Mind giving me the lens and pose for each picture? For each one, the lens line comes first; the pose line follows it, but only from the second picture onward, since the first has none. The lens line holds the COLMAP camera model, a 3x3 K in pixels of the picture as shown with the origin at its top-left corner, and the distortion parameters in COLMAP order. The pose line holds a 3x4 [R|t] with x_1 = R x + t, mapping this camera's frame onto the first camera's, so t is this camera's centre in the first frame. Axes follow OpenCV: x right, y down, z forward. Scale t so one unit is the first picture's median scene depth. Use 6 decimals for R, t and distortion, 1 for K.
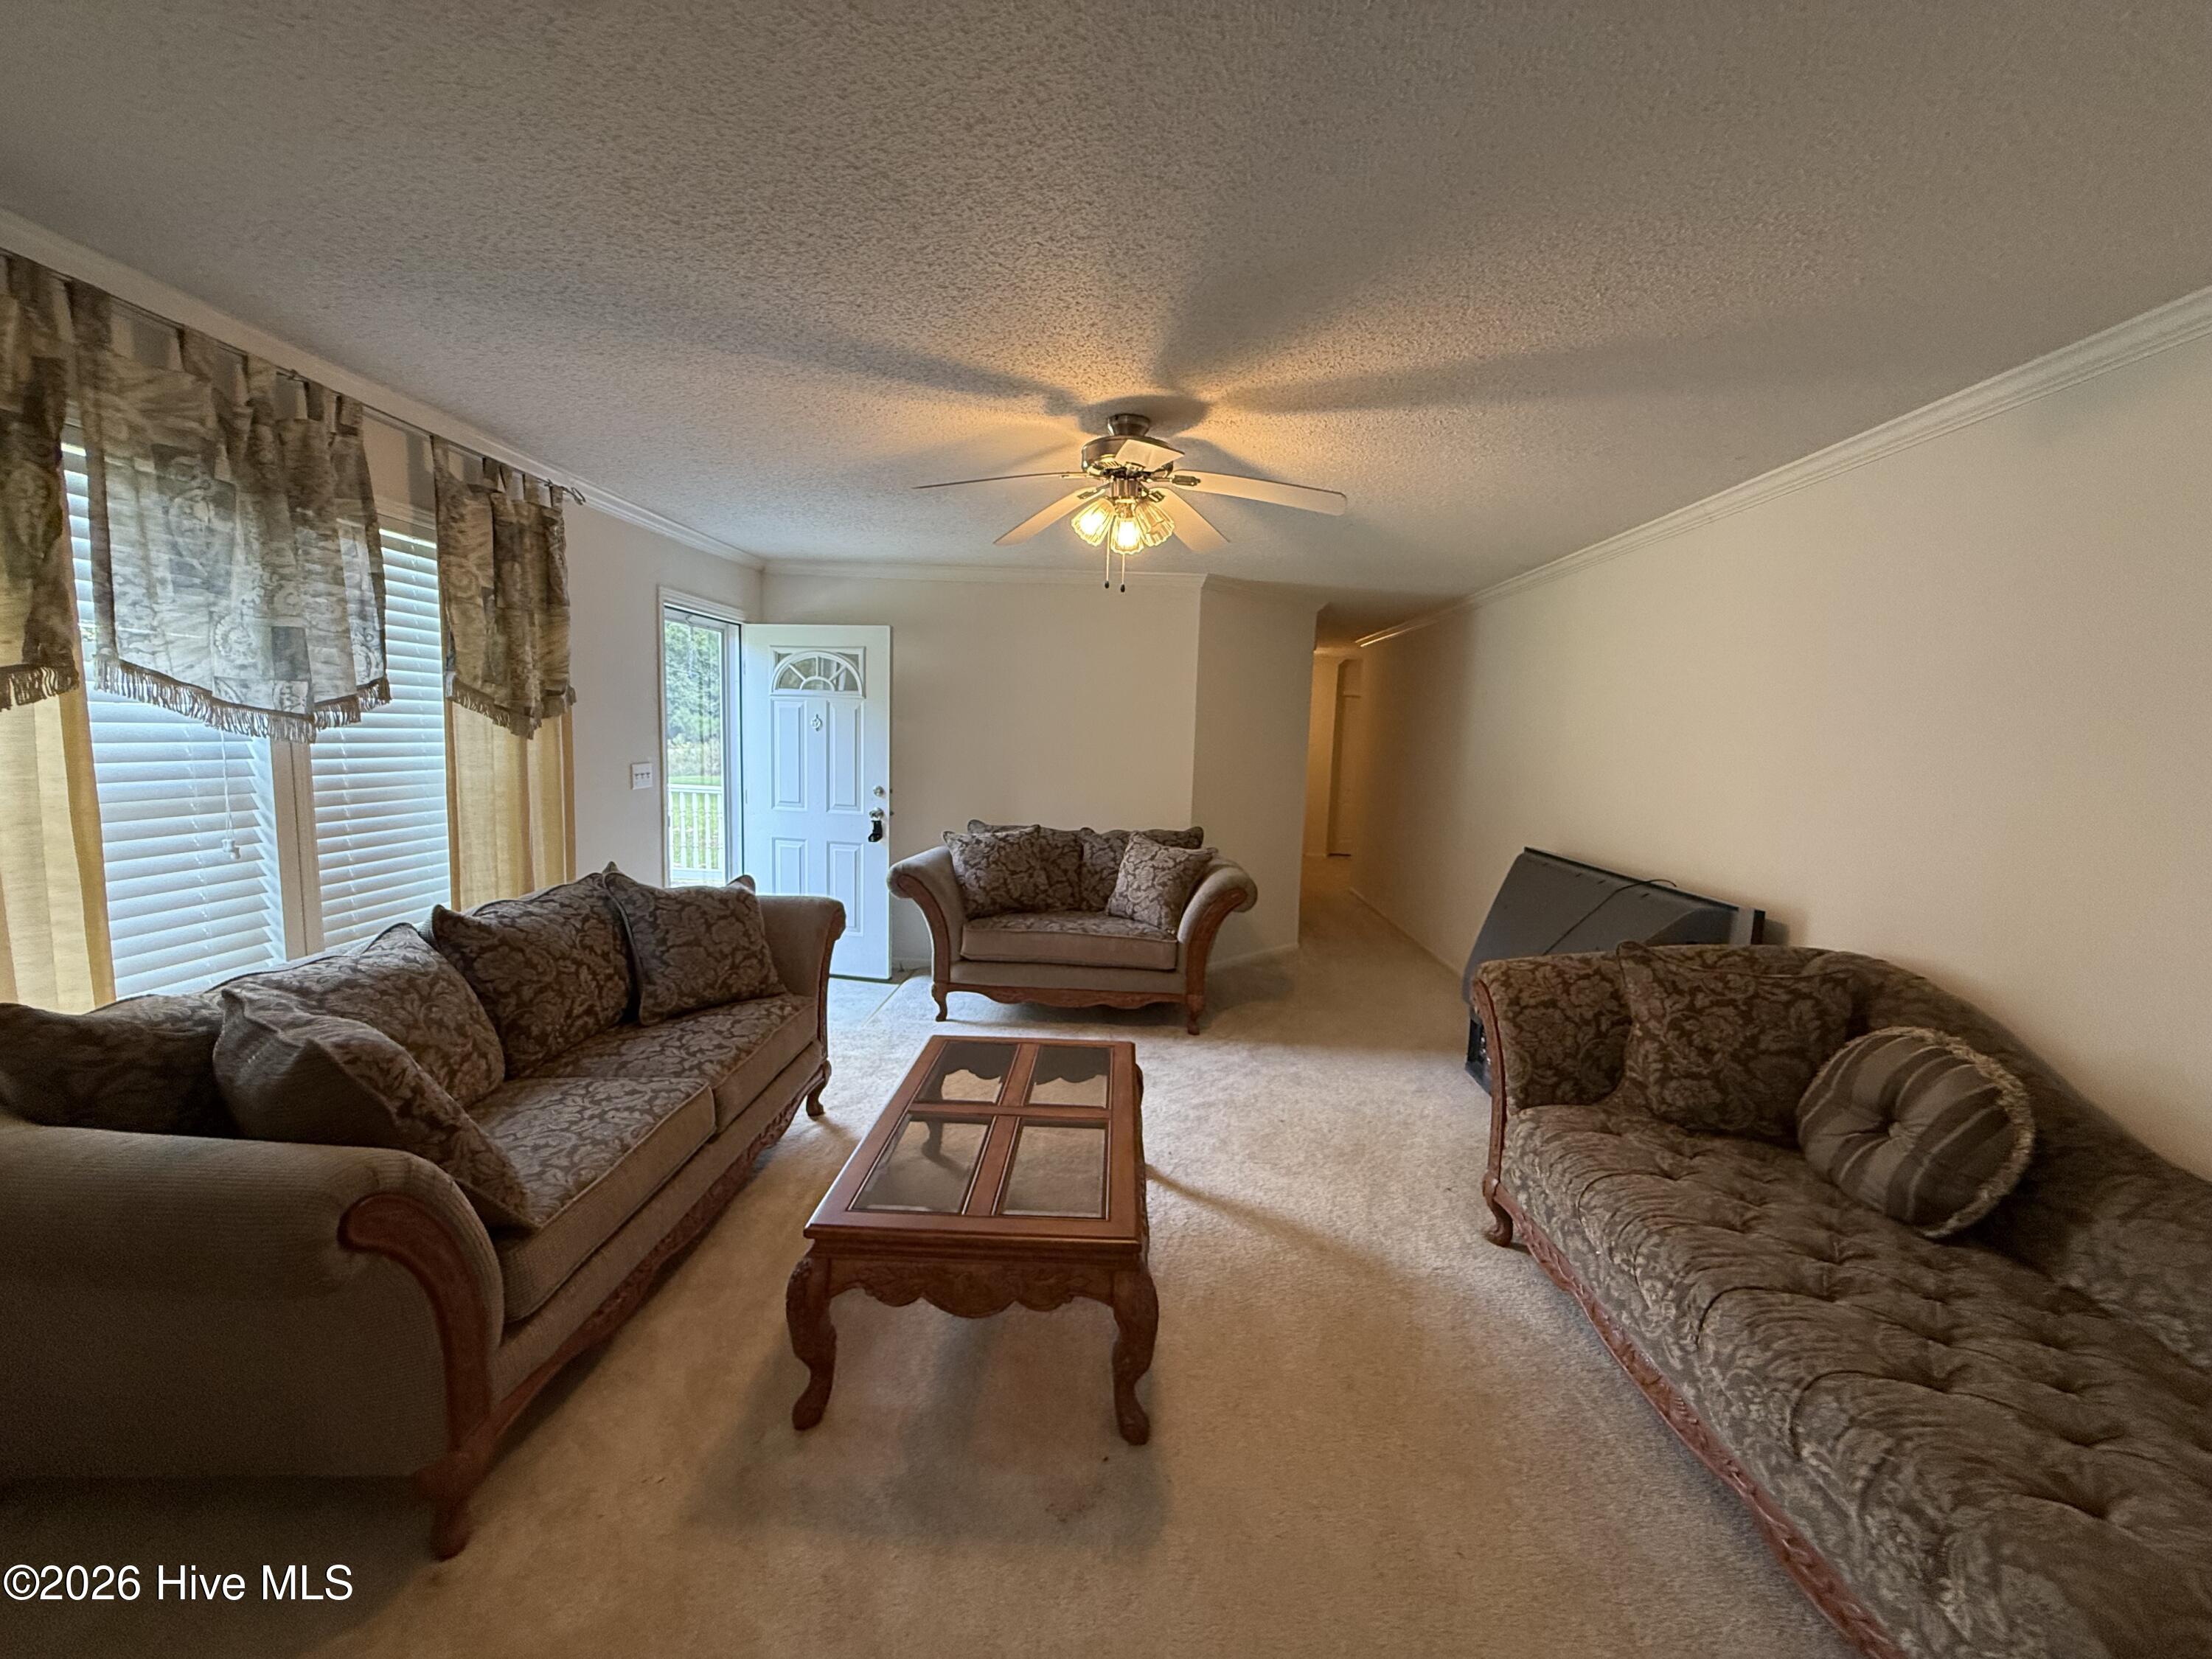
lens RADIAL K [[879.3, 0, 1099.1], [0, 879.3, 829.7], [0, 0, 1]] dist [-0.003761, 0.003159]
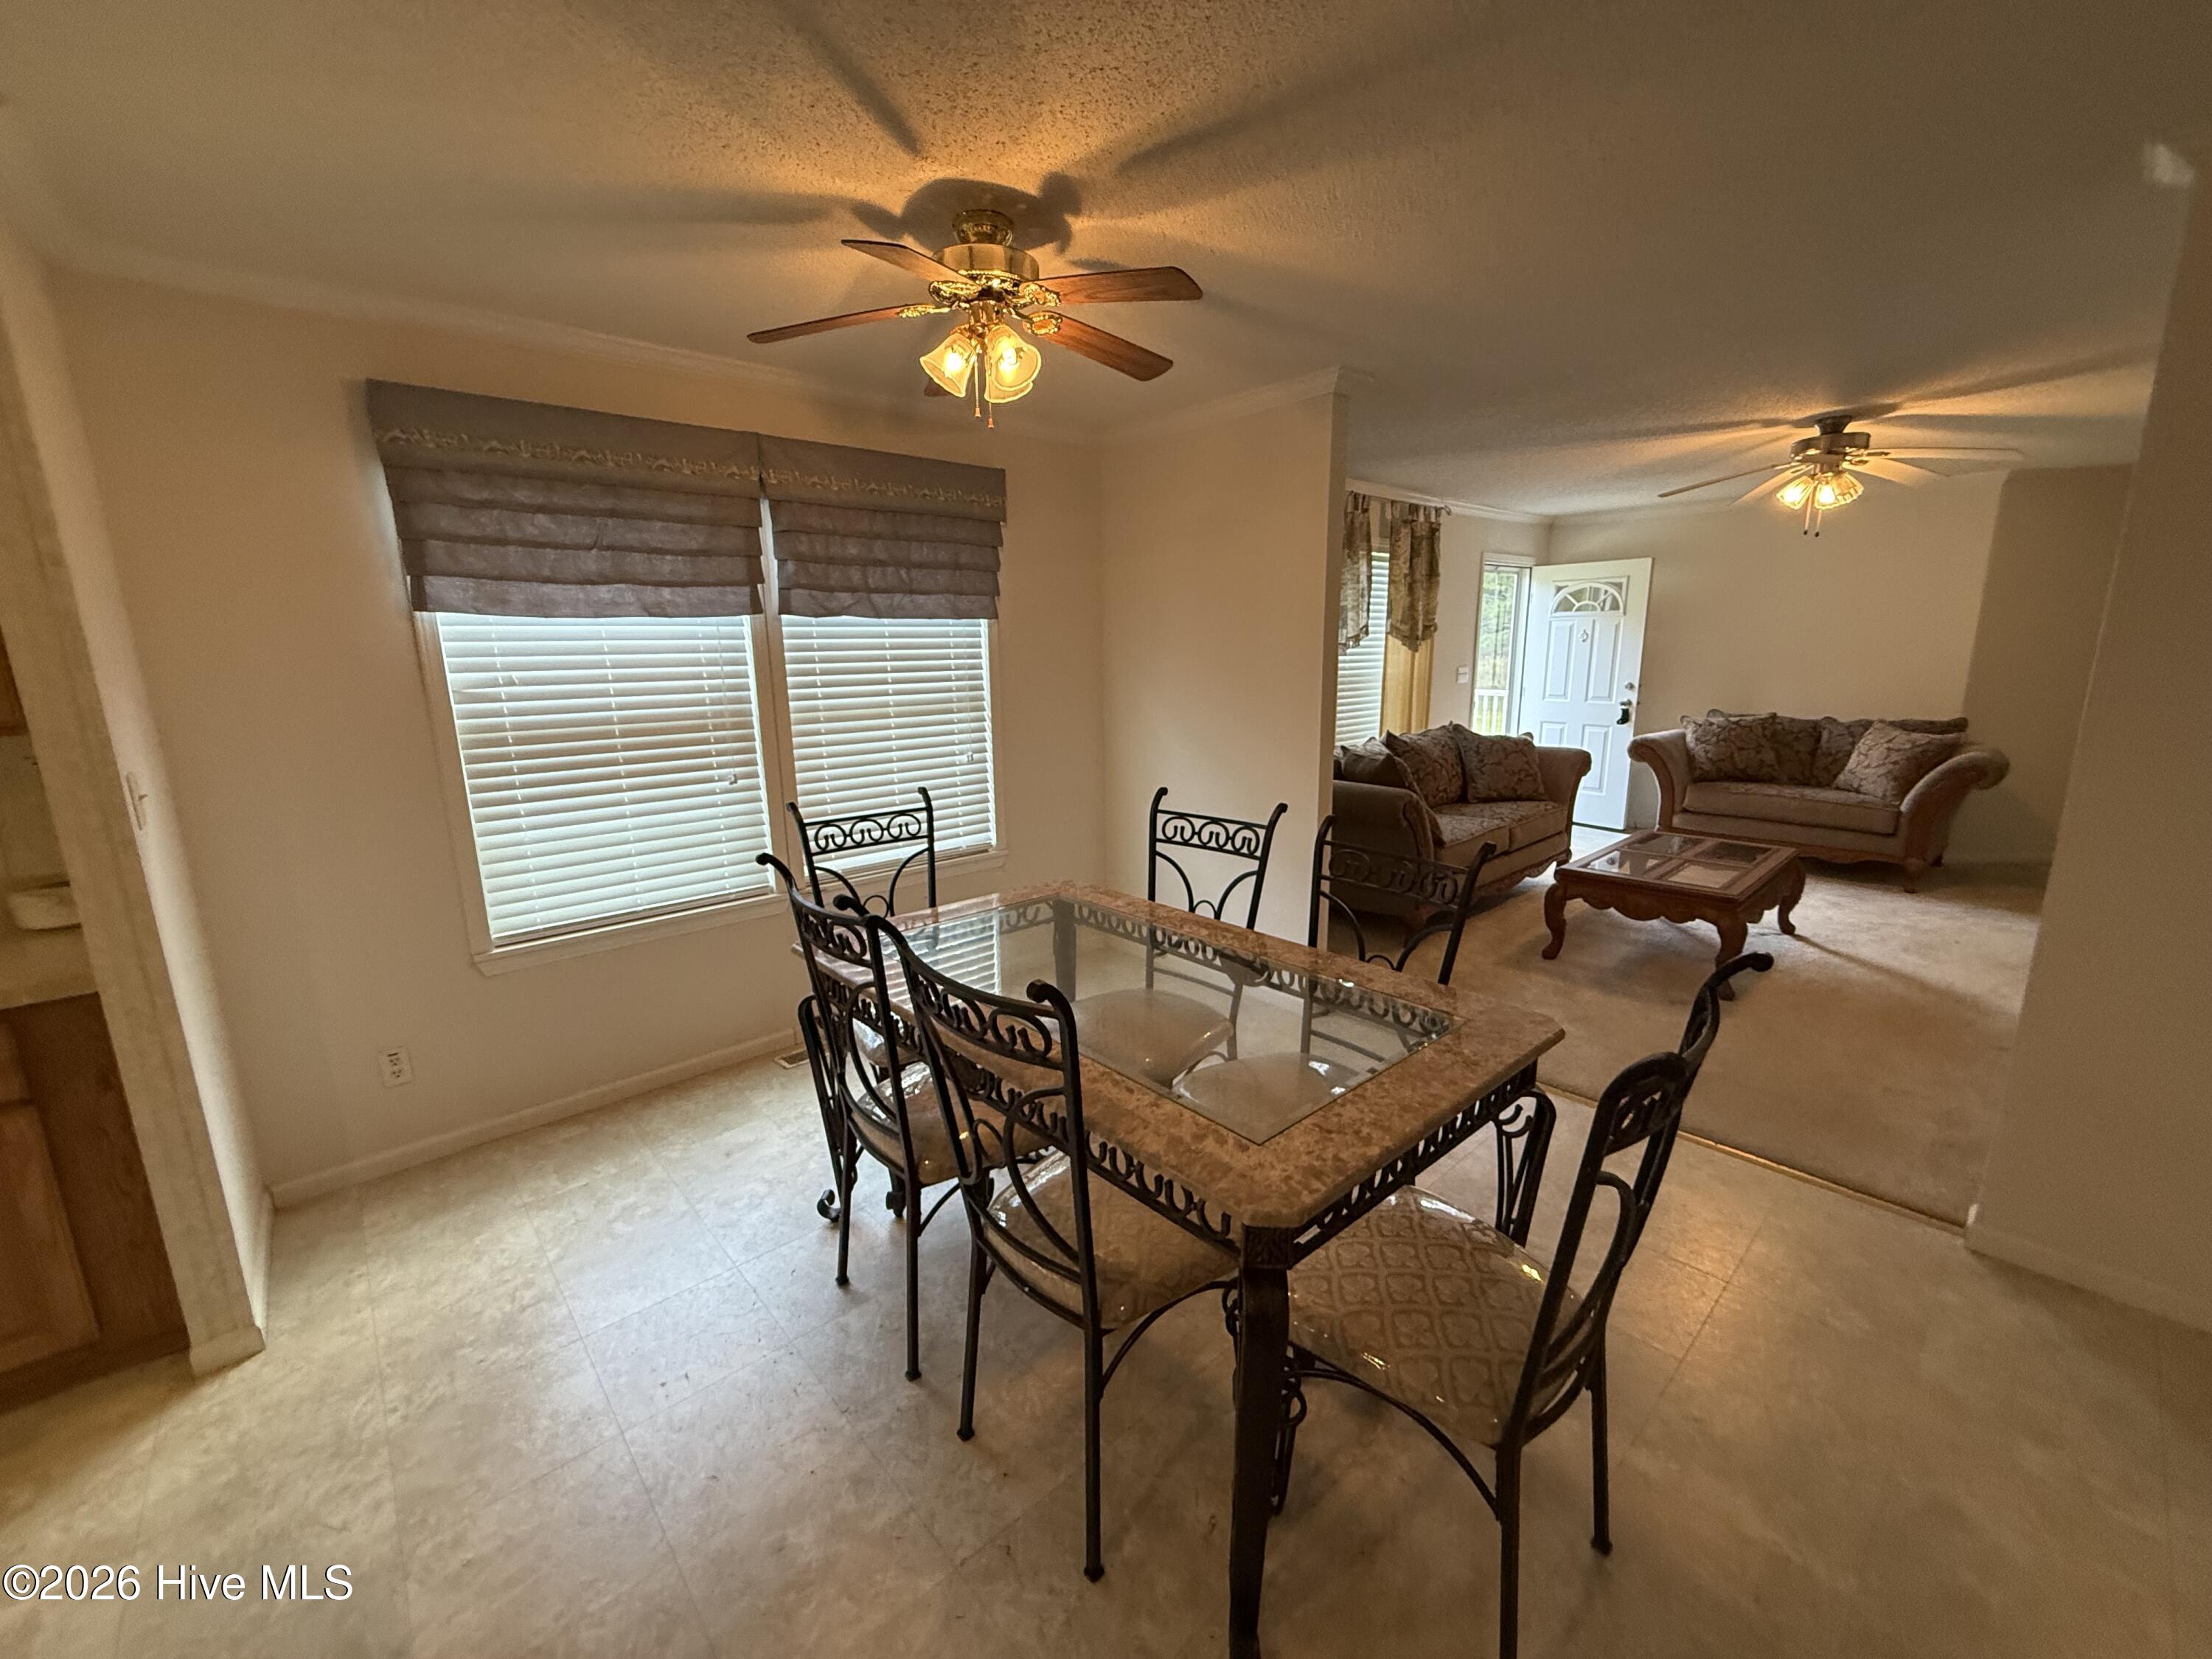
lens RADIAL K [[879.3, 0, 1099.1], [0, 879.3, 829.7], [0, 0, 1]] dist [-0.003761, 0.003159]
pose [[0.695493, 0.106822, -0.710548, 0.228754], [-0.042069, 0.993245, 0.108144, 0.089242], [0.717300, -0.045322, 0.695289, -0.731518]]
